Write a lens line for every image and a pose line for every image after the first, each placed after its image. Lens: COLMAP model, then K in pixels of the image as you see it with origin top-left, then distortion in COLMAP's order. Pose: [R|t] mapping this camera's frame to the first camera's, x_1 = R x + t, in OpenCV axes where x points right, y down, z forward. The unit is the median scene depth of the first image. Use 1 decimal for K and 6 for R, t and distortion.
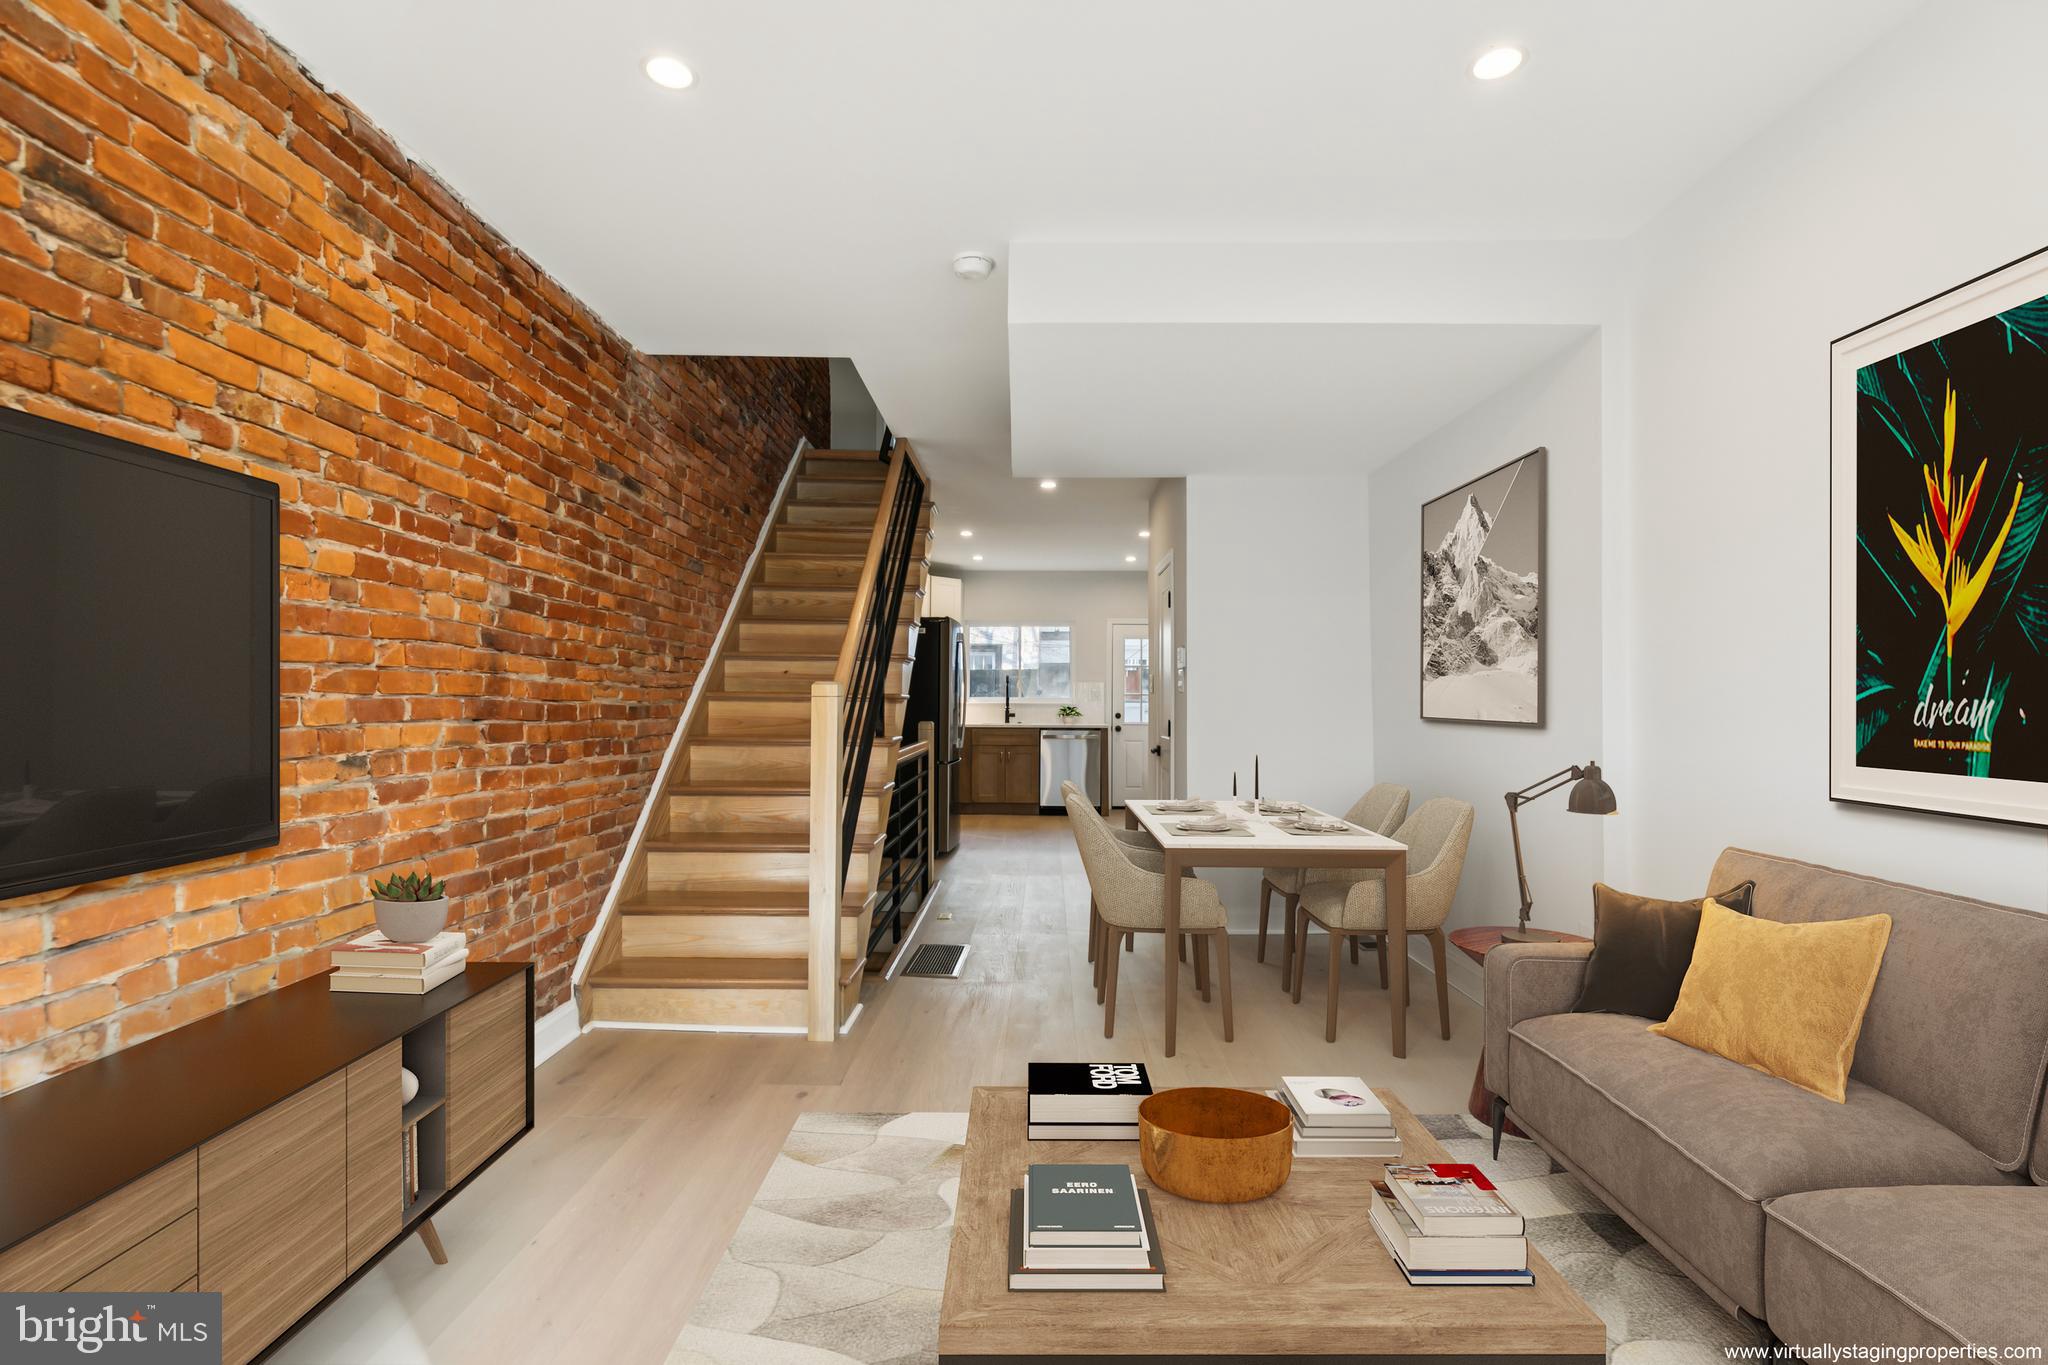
lens RADIAL K [[923.7, 0, 1039.3], [0, 923.7, 695.8], [0, 0, 1]] dist [0.000814, 0.000127]
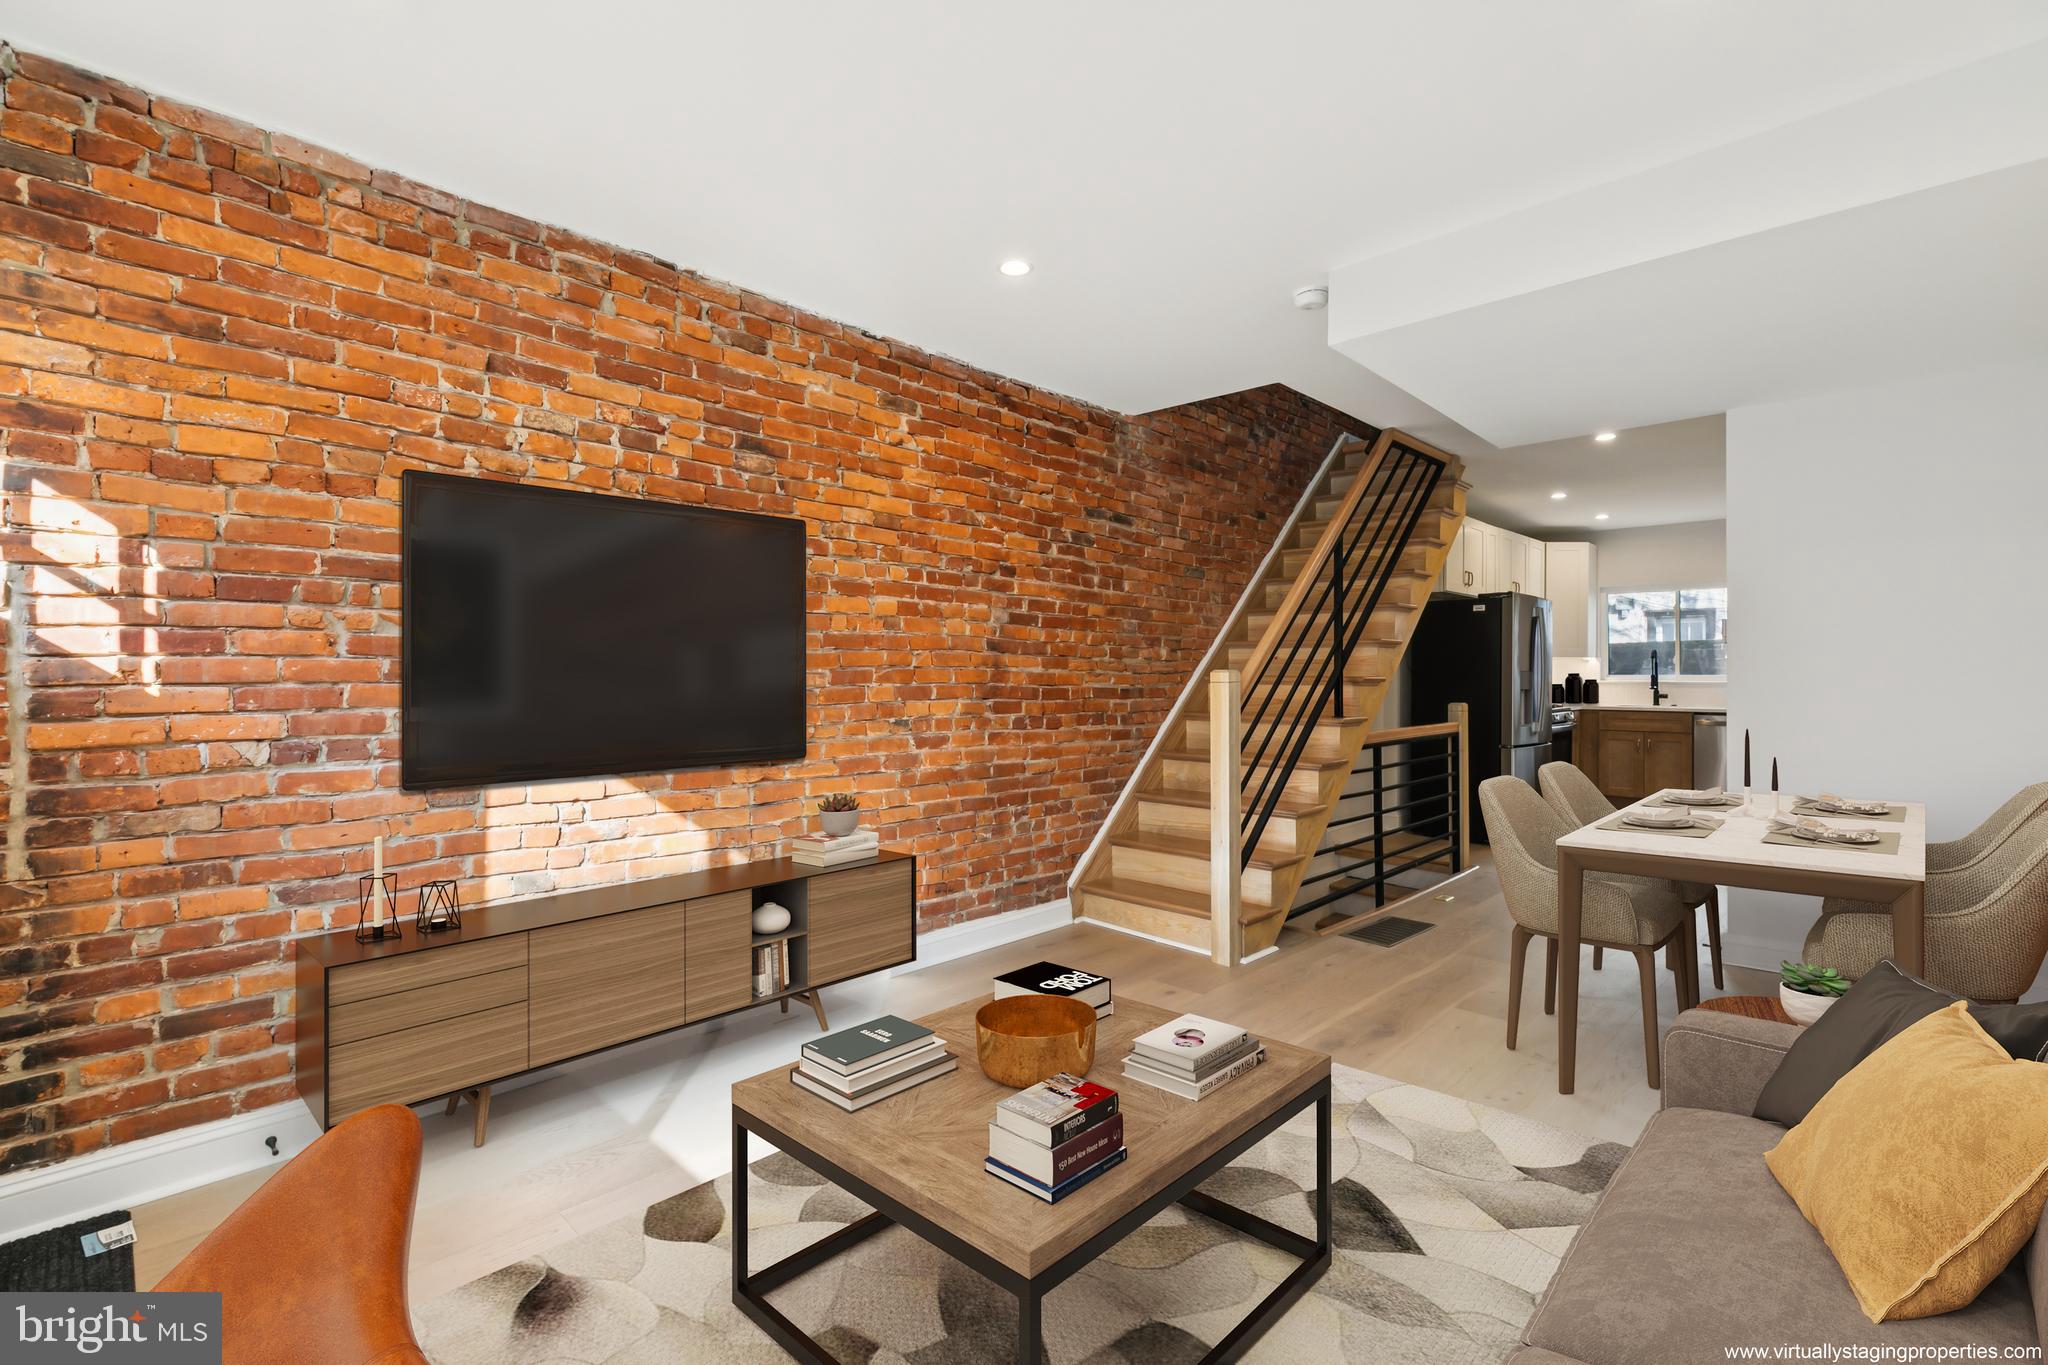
lens RADIAL K [[924.7, 0, 1019.2], [0, 924.7, 697.9], [0, 0, 1]] dist [-0.000704, -0.000008]
pose [[0.719939, 0.011934, -0.693935, 0.443947], [0.008033, 0.999642, 0.025525, -0.012338], [0.693991, -0.023951, 0.719585, -0.059380]]
